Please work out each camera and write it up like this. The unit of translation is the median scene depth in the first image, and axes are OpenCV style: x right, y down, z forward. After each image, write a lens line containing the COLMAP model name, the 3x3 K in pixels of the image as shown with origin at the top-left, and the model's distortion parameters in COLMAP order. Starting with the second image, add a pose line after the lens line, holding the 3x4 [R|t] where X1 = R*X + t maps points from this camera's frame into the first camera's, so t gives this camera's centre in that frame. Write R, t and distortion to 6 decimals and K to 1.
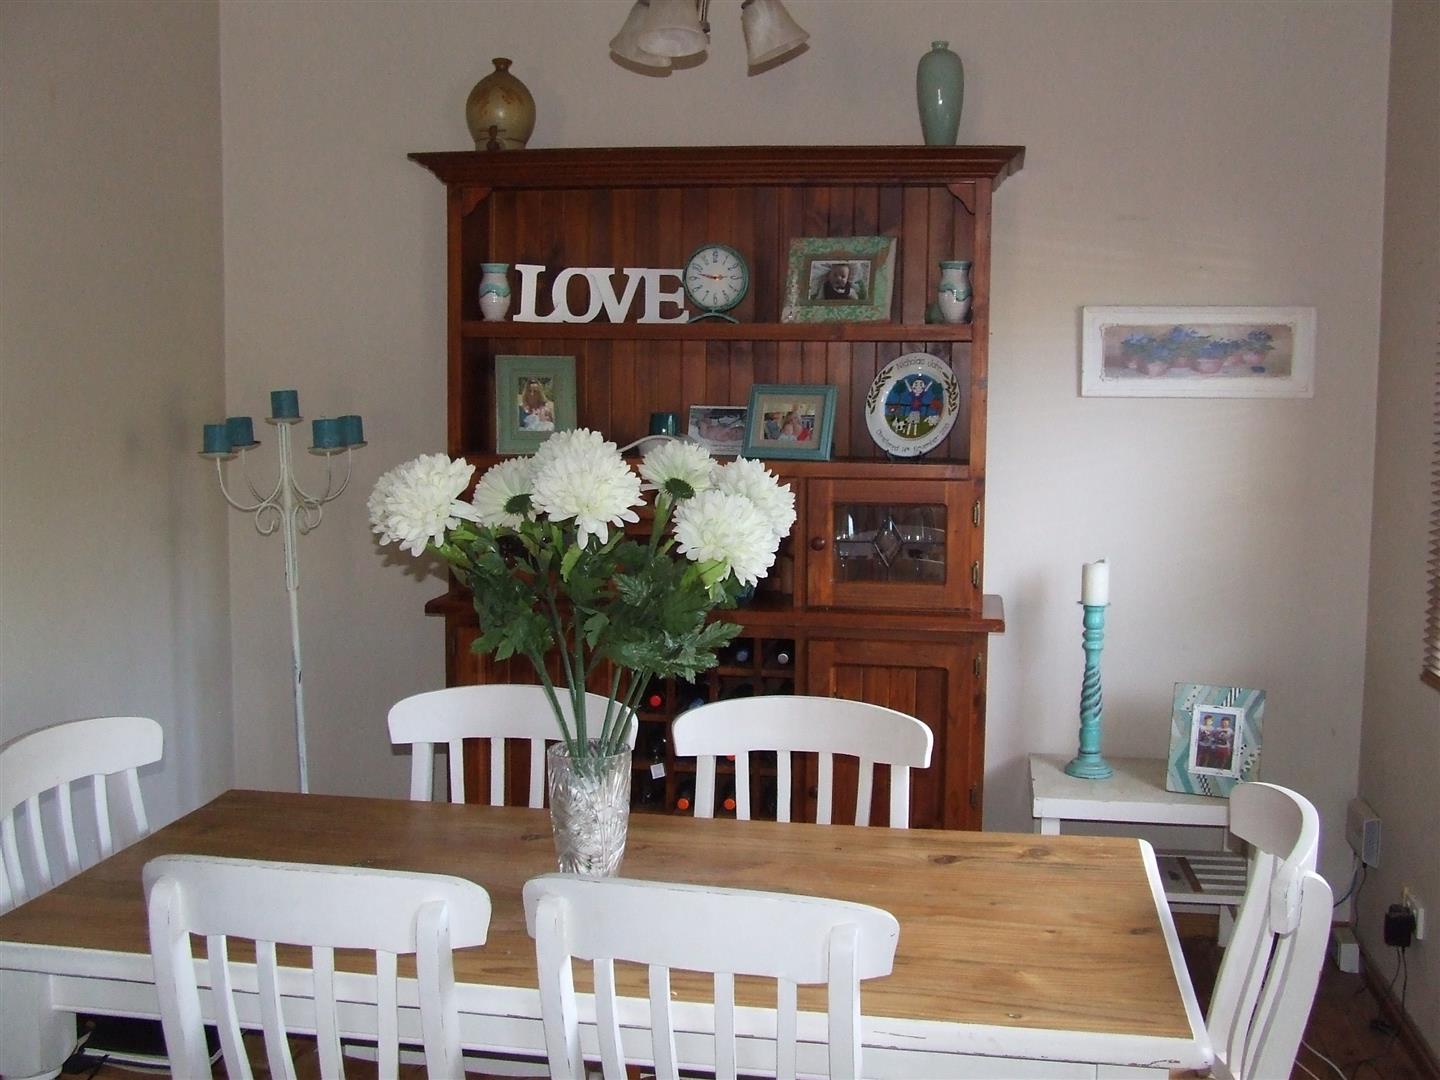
lens RADIAL K [[1597.5, 0, 742.0], [0, 1597.5, 509.4], [0, 0, 1]] dist [-0.100526, 0.141286]
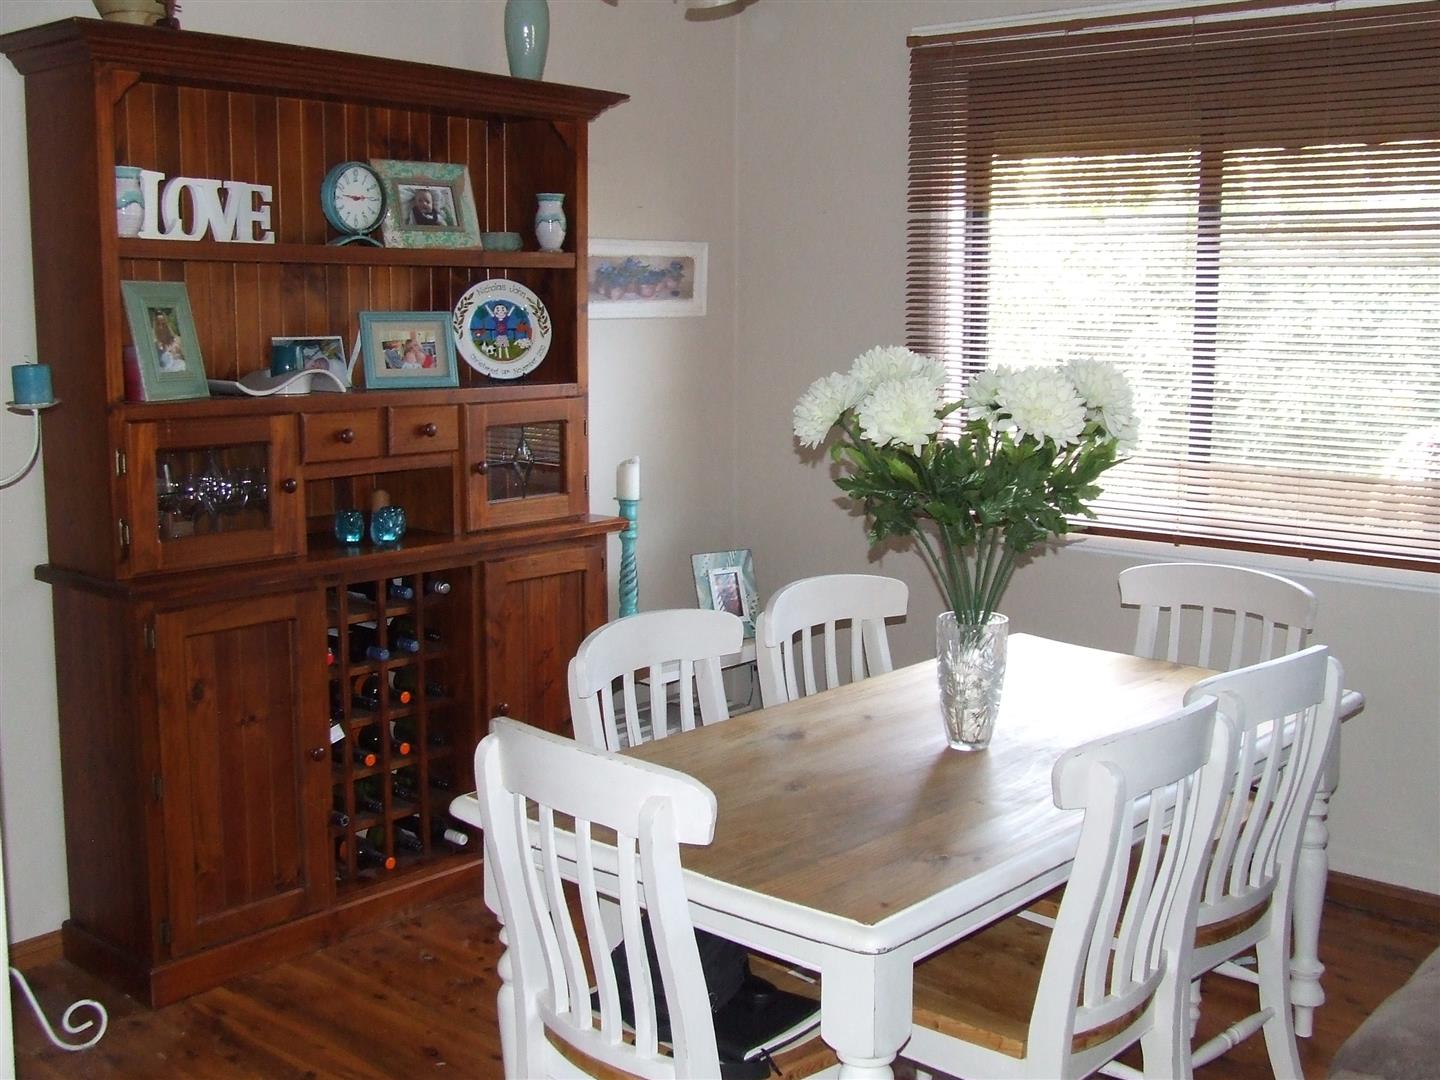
lens RADIAL K [[1597.5, 0, 742.0], [0, 1597.5, 509.4], [0, 0, 1]] dist [-0.100526, 0.141286]
pose [[0.517000, -0.115341, 0.848179, -0.702570], [0.080698, 0.993034, 0.085850, -0.024988], [-0.852173, 0.024062, 0.522707, 0.321659]]
